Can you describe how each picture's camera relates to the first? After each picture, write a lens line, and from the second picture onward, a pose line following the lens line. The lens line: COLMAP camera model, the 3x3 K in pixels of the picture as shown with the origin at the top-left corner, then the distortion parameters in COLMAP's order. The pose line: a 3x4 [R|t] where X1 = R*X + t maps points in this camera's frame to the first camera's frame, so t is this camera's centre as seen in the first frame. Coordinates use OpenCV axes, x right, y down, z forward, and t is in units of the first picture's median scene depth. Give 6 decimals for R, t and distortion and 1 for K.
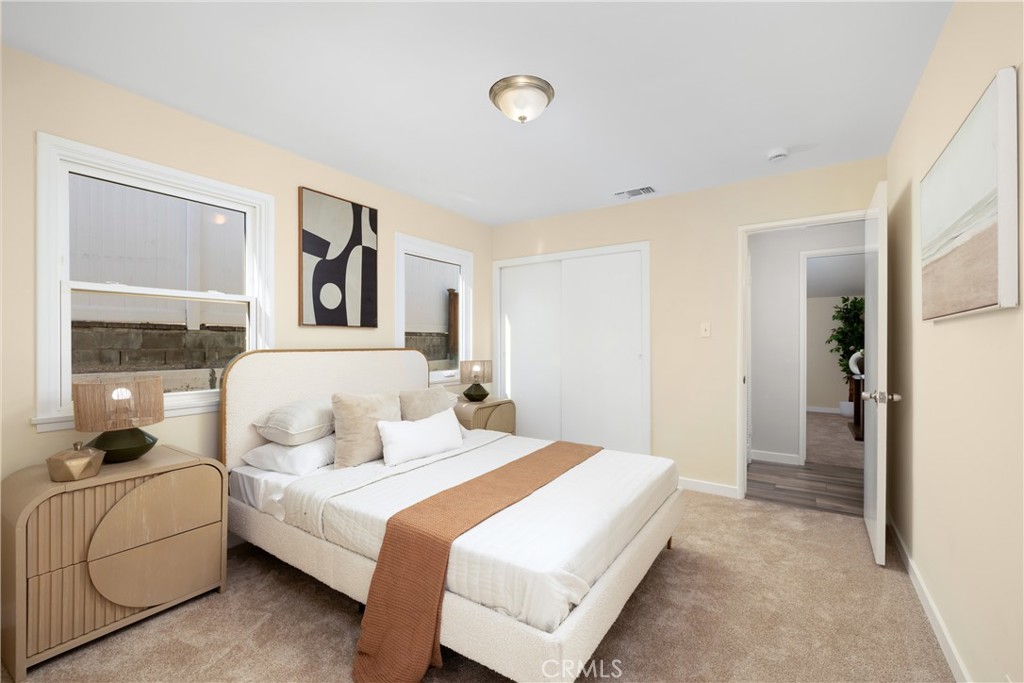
lens RADIAL K [[435.1, 0, 512.0], [0, 435.1, 341.5], [0, 0, 1]] dist [0.025918, -0.000130]
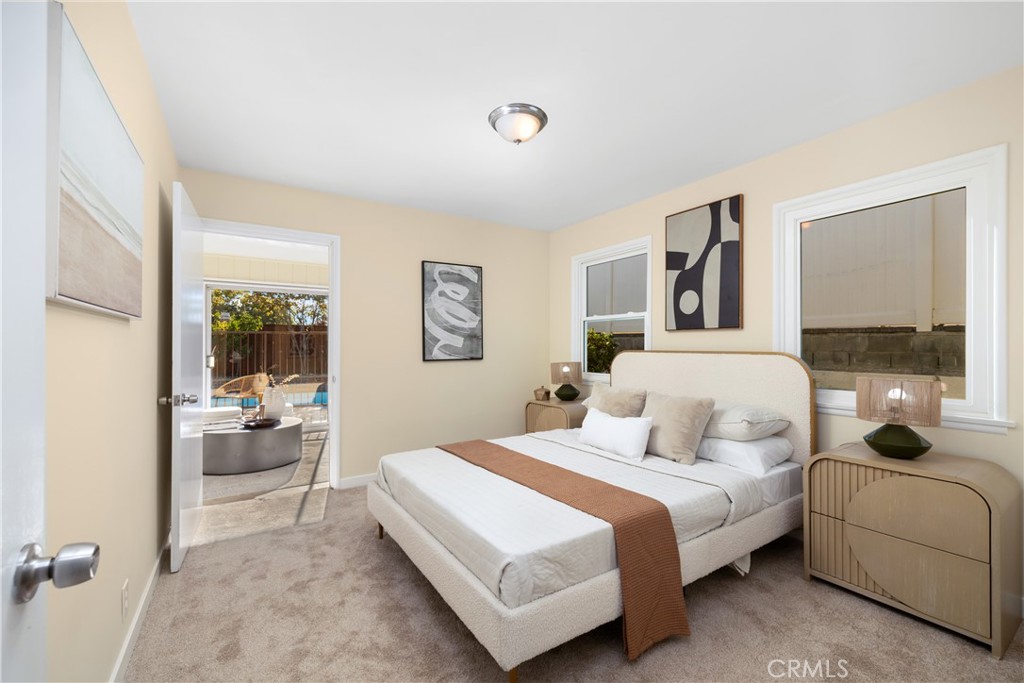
lens RADIAL K [[425.9, 0, 513.5], [0, 425.9, 344.7], [0, 0, 1]] dist [-0.003928, -0.000551]
pose [[-0.387506, -0.002223, -0.921864, 0.596226], [0.001115, 0.999995, -0.002881, 0.002934], [0.921866, -0.002145, -0.387502, 0.827942]]
